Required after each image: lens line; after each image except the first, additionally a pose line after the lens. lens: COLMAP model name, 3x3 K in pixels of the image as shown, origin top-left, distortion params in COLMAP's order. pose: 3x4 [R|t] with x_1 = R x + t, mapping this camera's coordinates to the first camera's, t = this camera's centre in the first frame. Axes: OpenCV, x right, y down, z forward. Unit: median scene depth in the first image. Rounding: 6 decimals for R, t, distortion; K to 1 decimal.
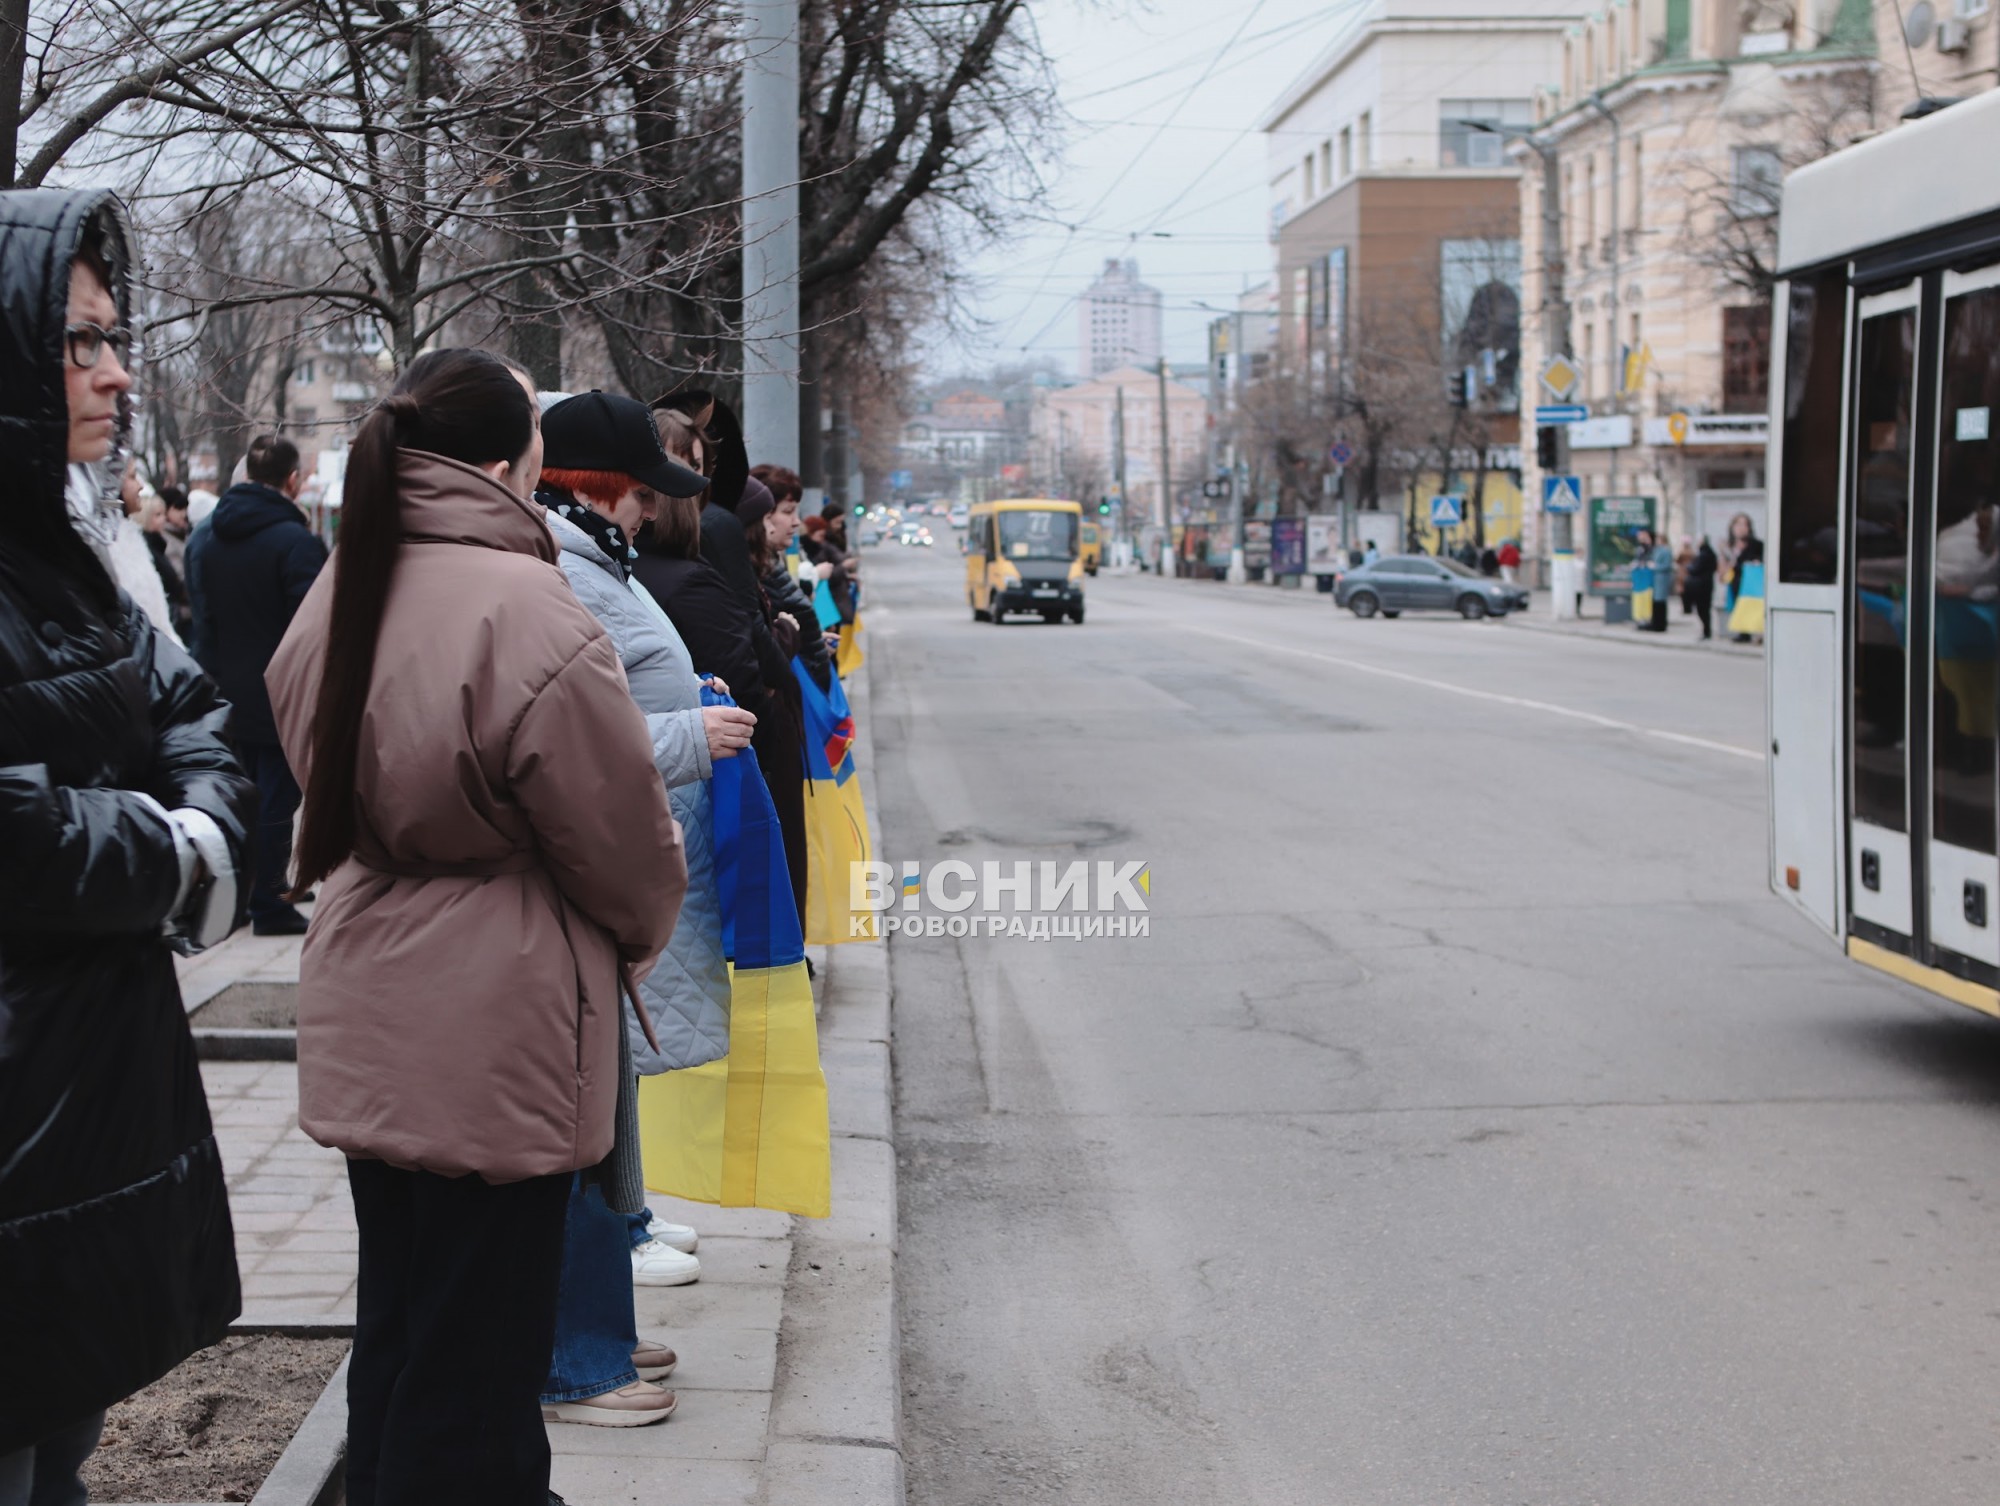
lens RADIAL K [[3365.8, 0, 1000.0], [0, 3365.8, 753.0], [0, 0, 1]] dist [0.000087, 0.508125]
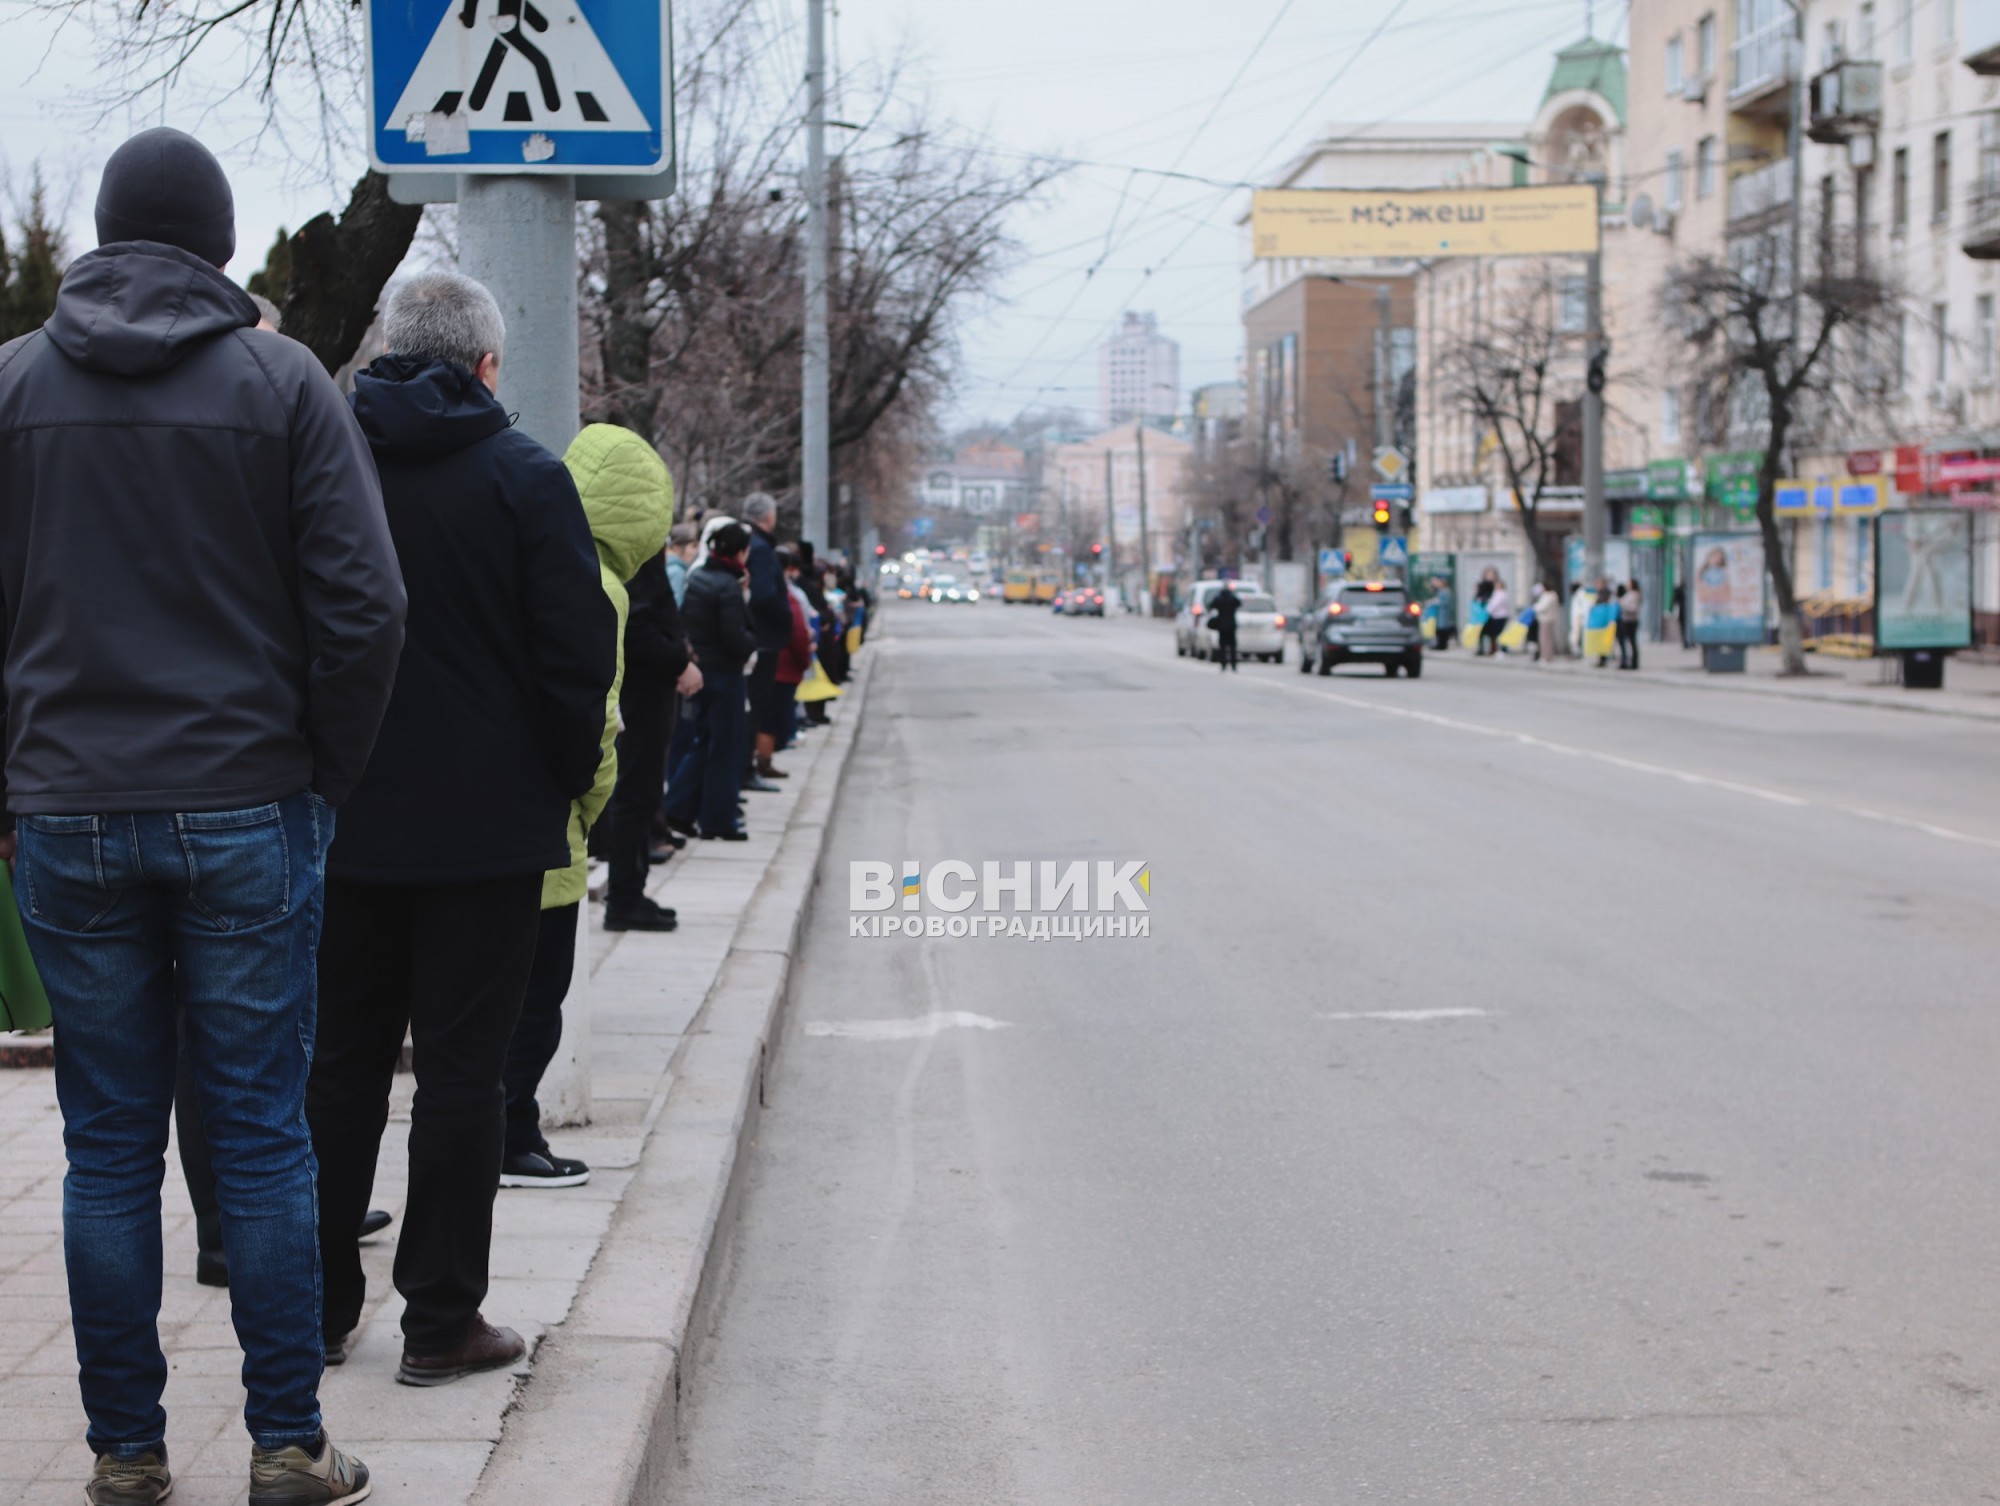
lens RADIAL K [[3365.8, 0, 1000.0], [0, 3365.8, 753.0], [0, 0, 1]] dist [0.000087, 0.508125]
pose [[0.999971, 0.002241, -0.007248, 0.007714], [-0.002339, 0.999906, -0.013522, 0.008715], [0.007217, 0.013539, 0.999882, -0.132960]]
